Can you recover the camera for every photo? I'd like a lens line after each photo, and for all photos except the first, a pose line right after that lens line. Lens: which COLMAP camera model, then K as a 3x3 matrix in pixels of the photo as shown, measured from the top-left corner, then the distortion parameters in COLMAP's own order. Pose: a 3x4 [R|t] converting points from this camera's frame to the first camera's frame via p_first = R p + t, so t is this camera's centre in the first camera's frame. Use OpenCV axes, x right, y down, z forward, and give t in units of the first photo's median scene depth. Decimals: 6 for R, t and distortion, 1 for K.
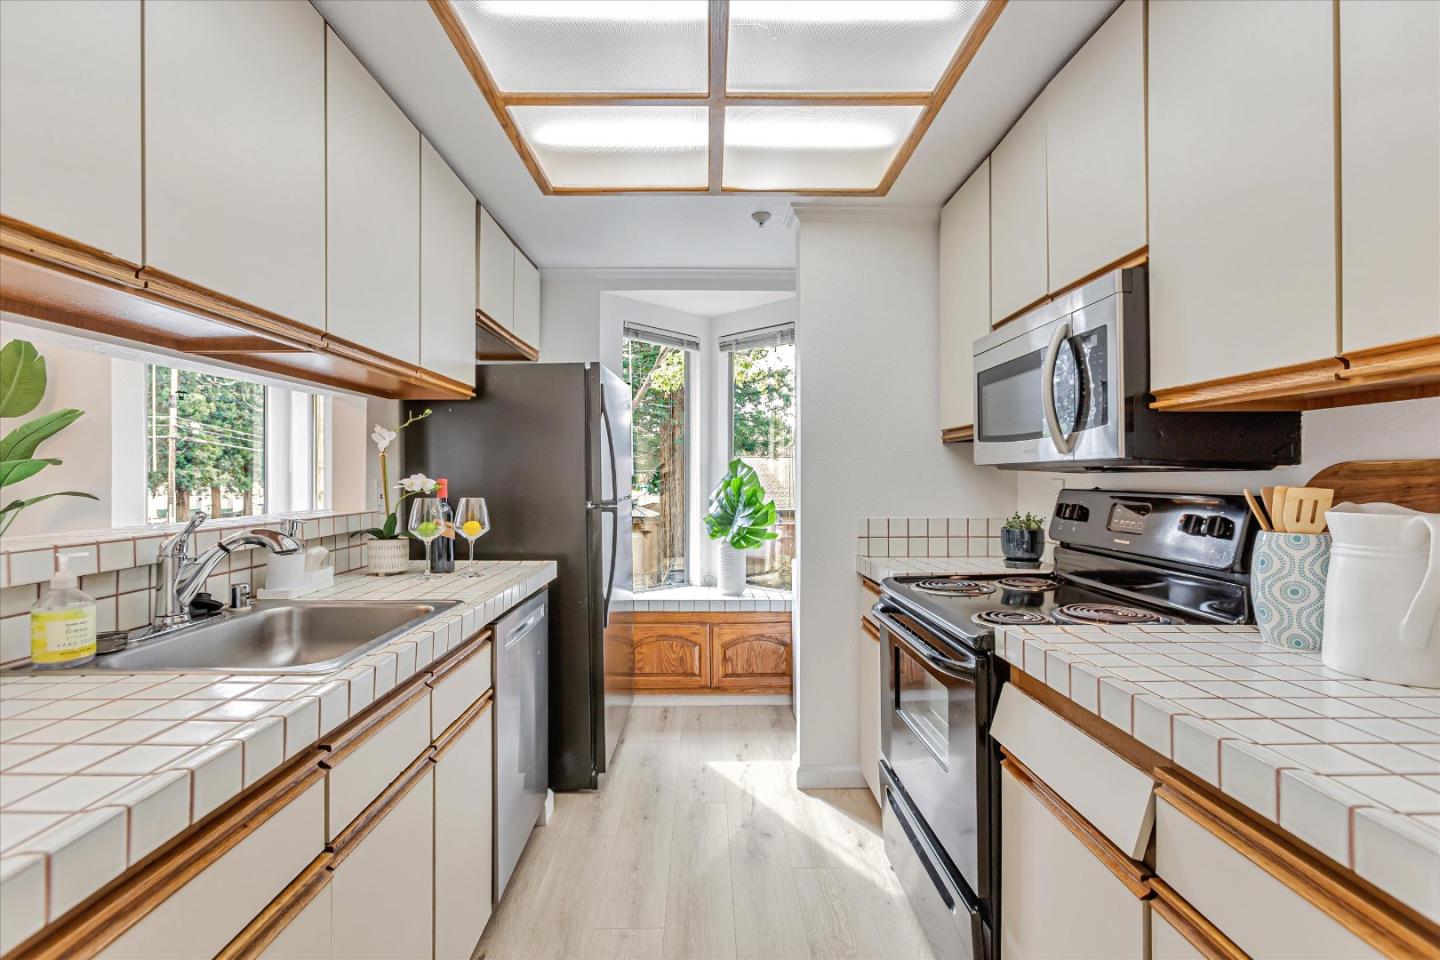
lens RADIAL K [[670.0, 0, 708.0], [0, 670.0, 477.4], [0, 0, 1]] dist [0.000702, 0.001404]
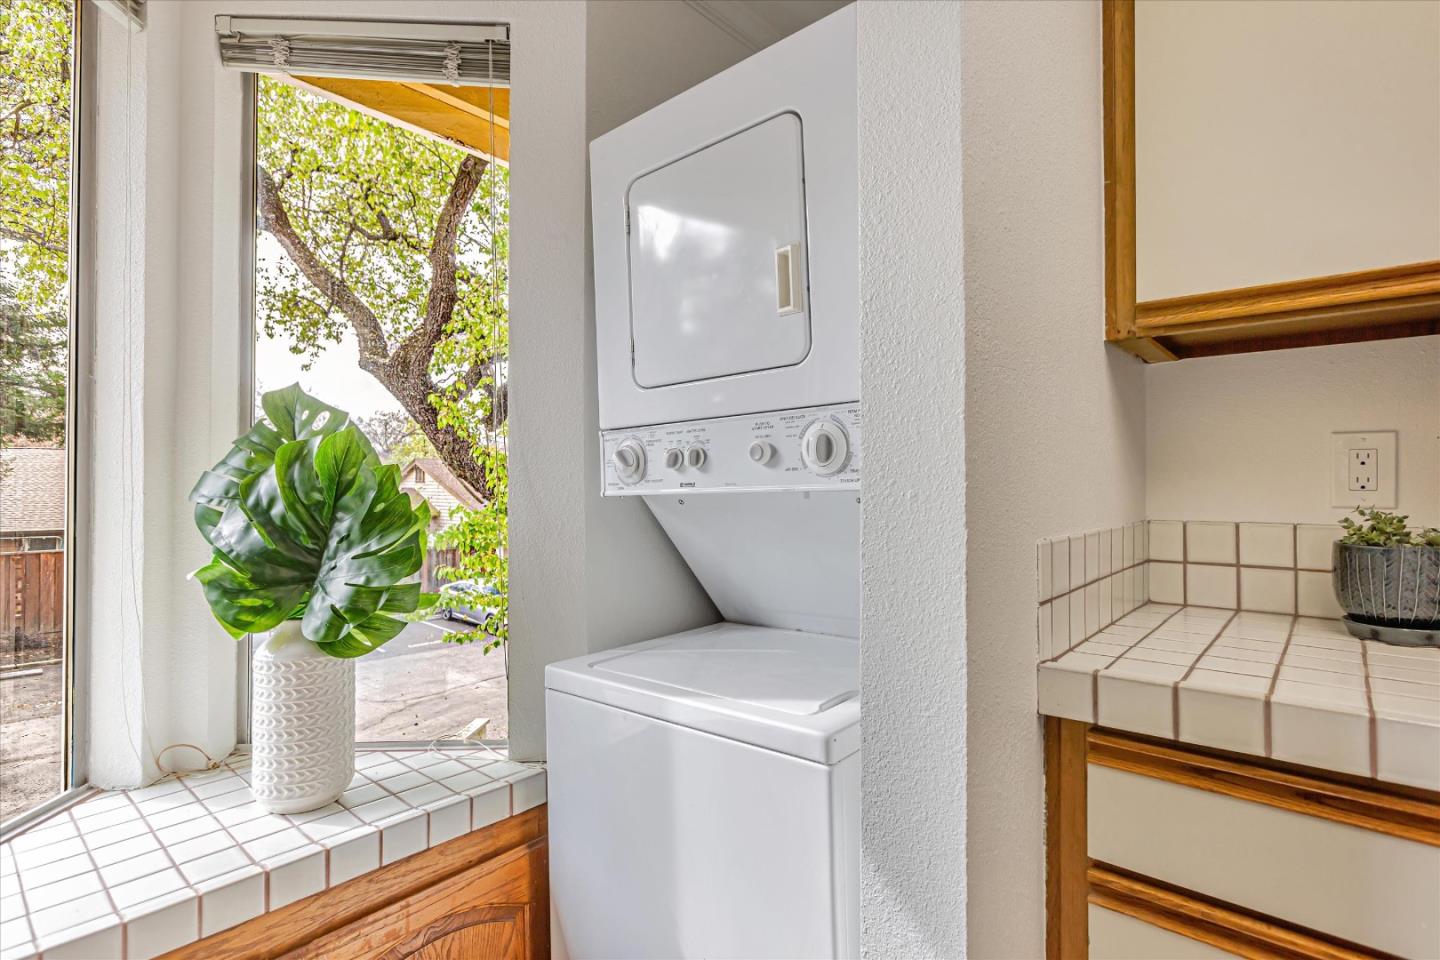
lens RADIAL K [[712.0, 0, 720.0], [0, 712.0, 480.0], [0, 0, 1]] dist [0.001356, 0.000551]
pose [[0.659116, 0.006648, 0.752012, -0.133732], [-0.000609, 0.999965, -0.008307, 0.037549], [-0.752041, 0.005017, 0.659097, 0.931936]]
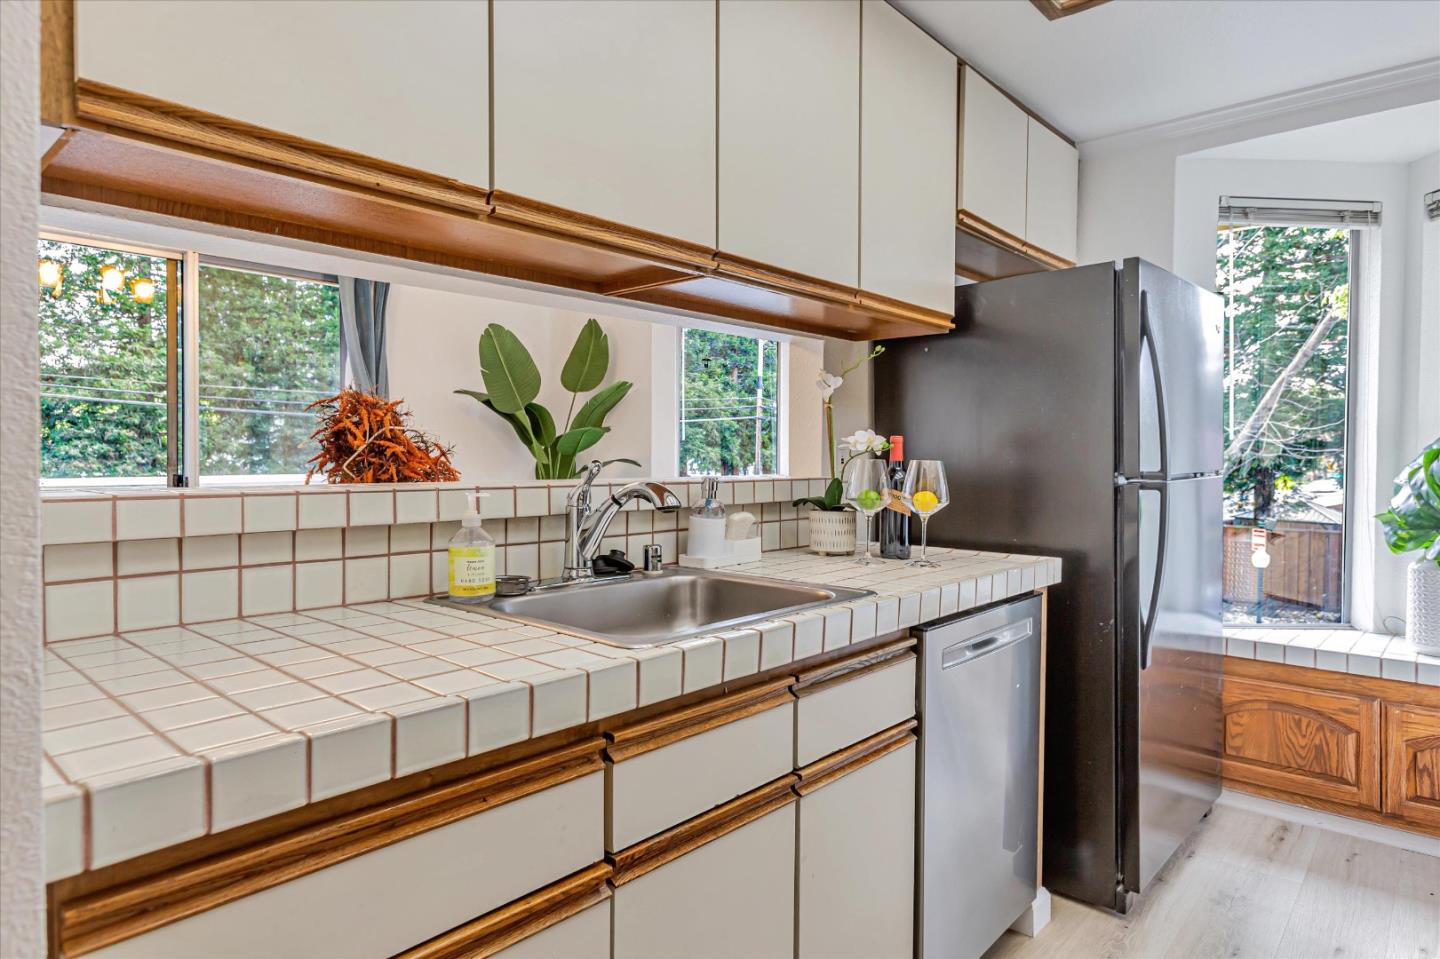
lens RADIAL K [[843.0, 0, 722.9], [0, 843.0, 471.5], [0, 0, 1]] dist [0.001172, 0.005147]
pose [[0.746857, 0.015896, -0.664795, 0.082782], [-0.007941, 0.999856, 0.014986, 0.025571], [0.664937, -0.005913, 0.746876, 0.129469]]
